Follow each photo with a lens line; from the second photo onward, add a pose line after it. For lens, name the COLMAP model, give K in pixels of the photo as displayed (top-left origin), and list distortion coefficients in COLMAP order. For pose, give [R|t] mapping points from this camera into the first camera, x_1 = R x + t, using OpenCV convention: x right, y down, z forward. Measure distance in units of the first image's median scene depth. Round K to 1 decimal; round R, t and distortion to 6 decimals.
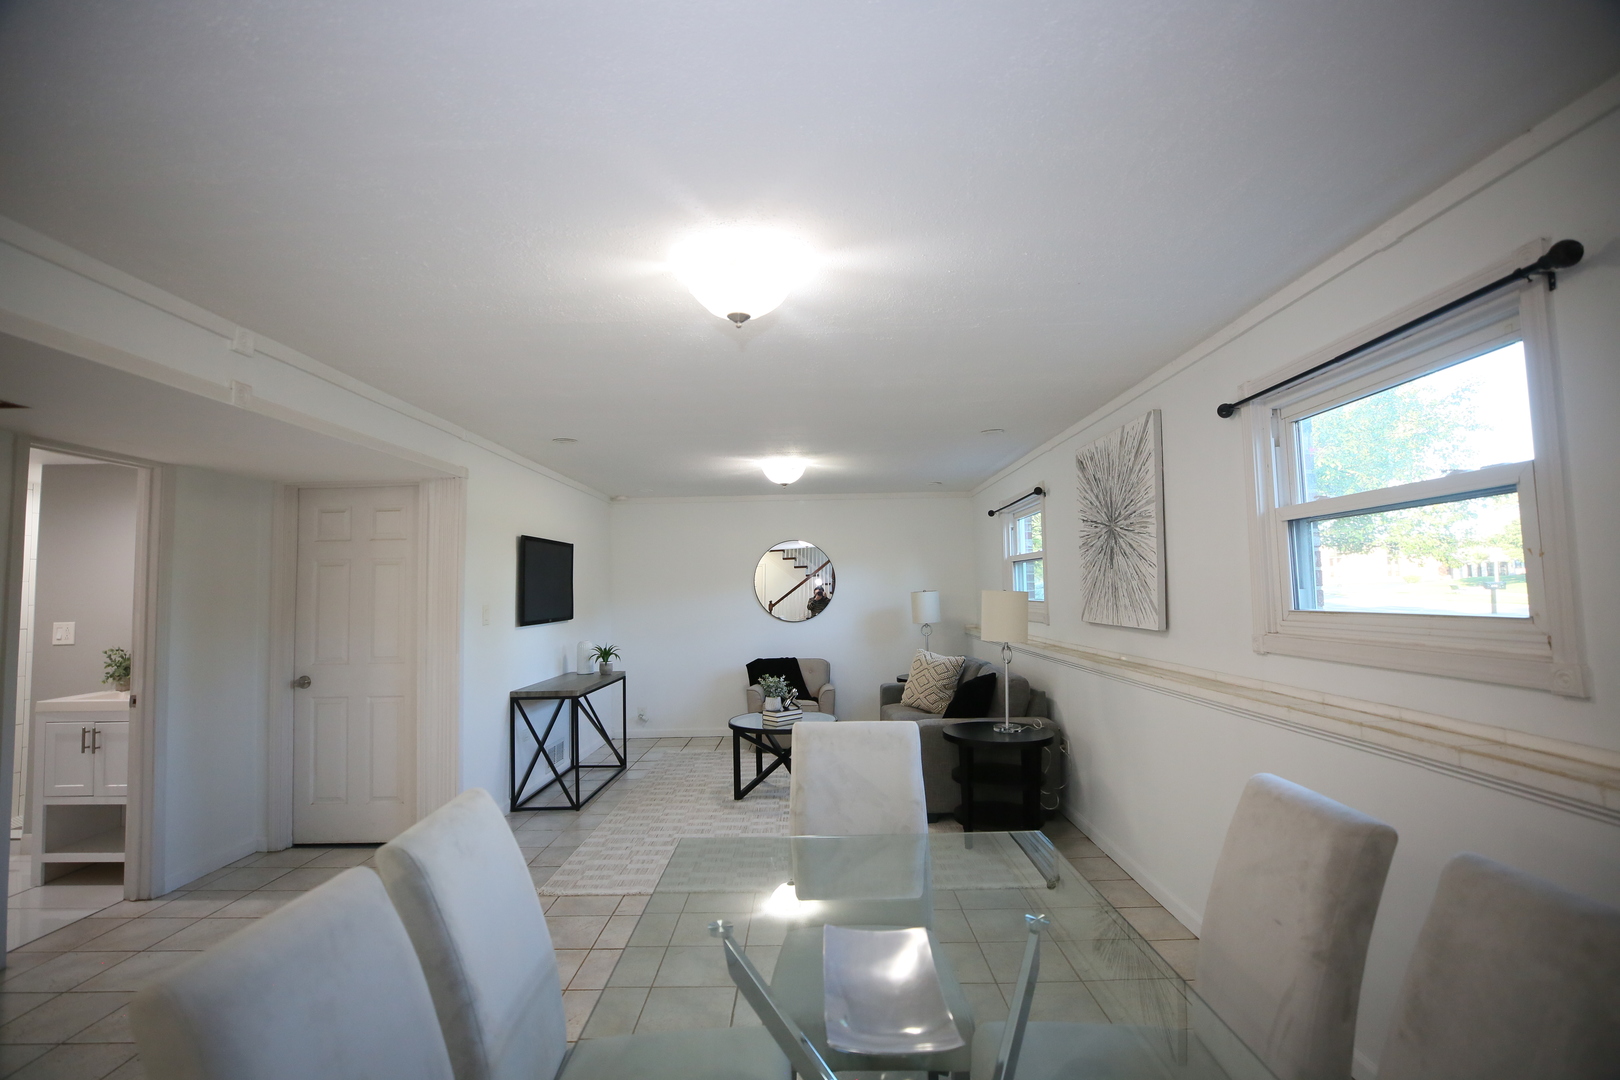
lens RADIAL K [[741.1, 0, 802.4], [0, 741.1, 540.6], [0, 0, 1]] dist [-0.045751, 0.013914]
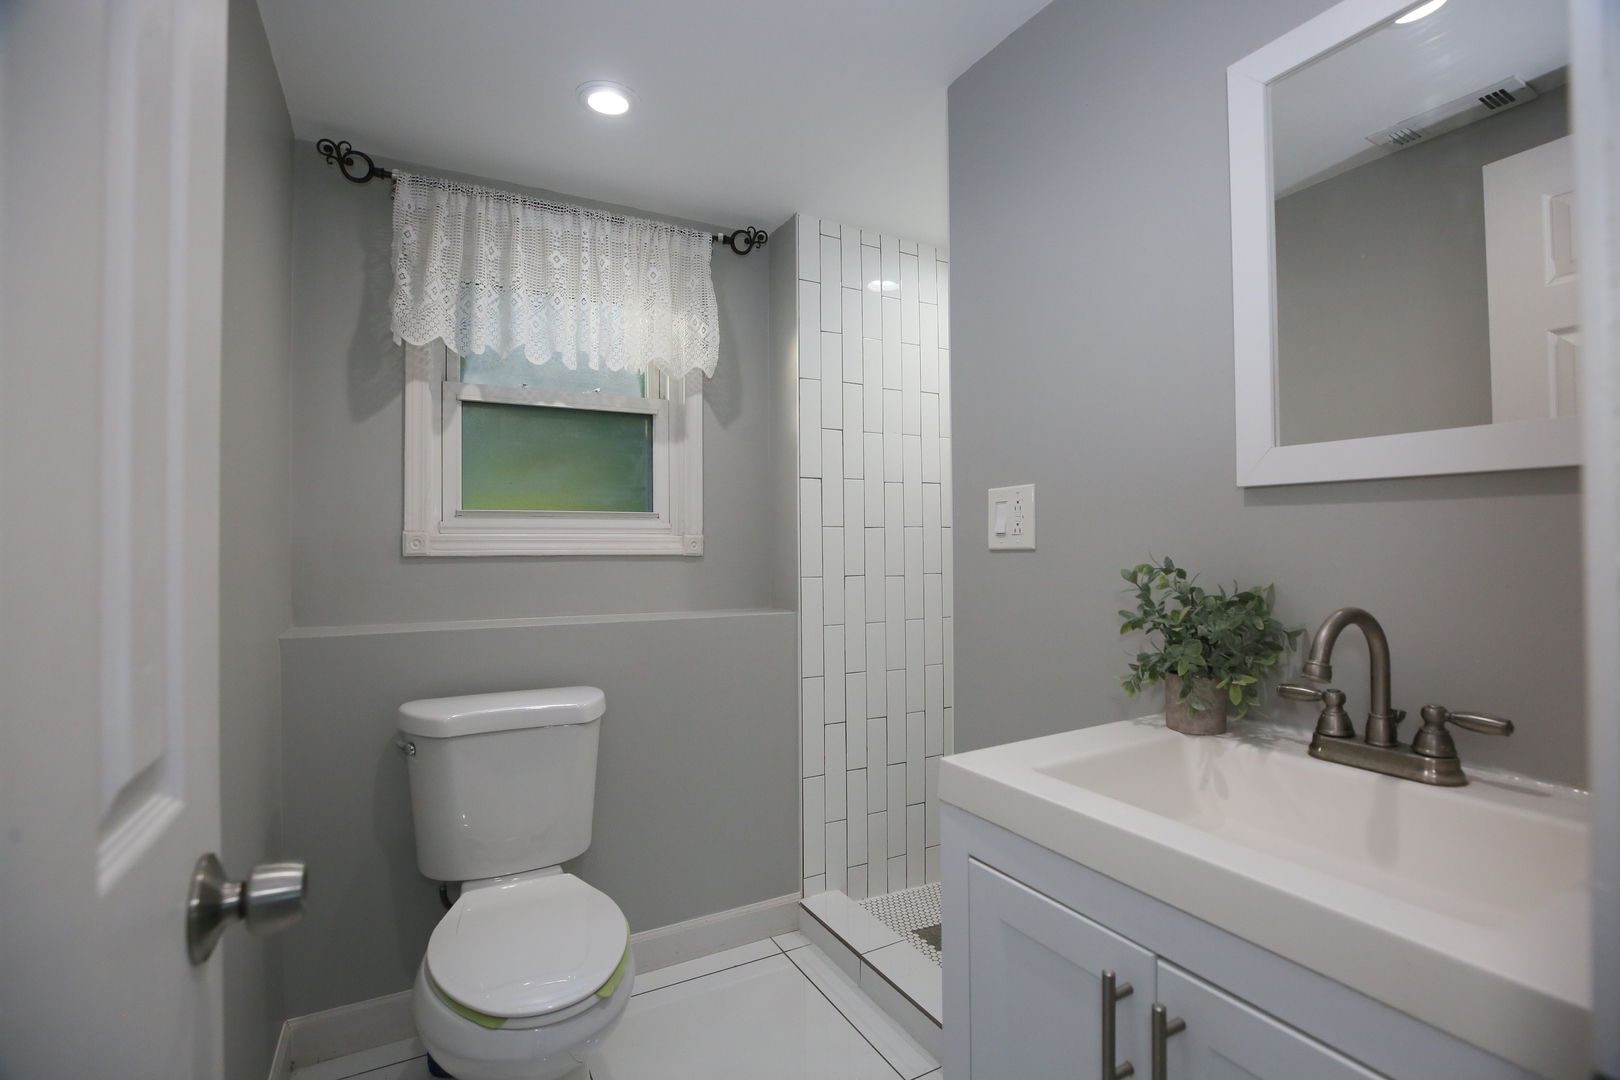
lens RADIAL K [[741.1, 0, 802.4], [0, 741.1, 540.6], [0, 0, 1]] dist [-0.045751, 0.013914]
pose [[0.477854, 0.005725, -0.878420, -0.786803], [0.055604, 0.997776, 0.036751, 0.125126], [0.876677, -0.066406, 0.476473, 0.761579]]
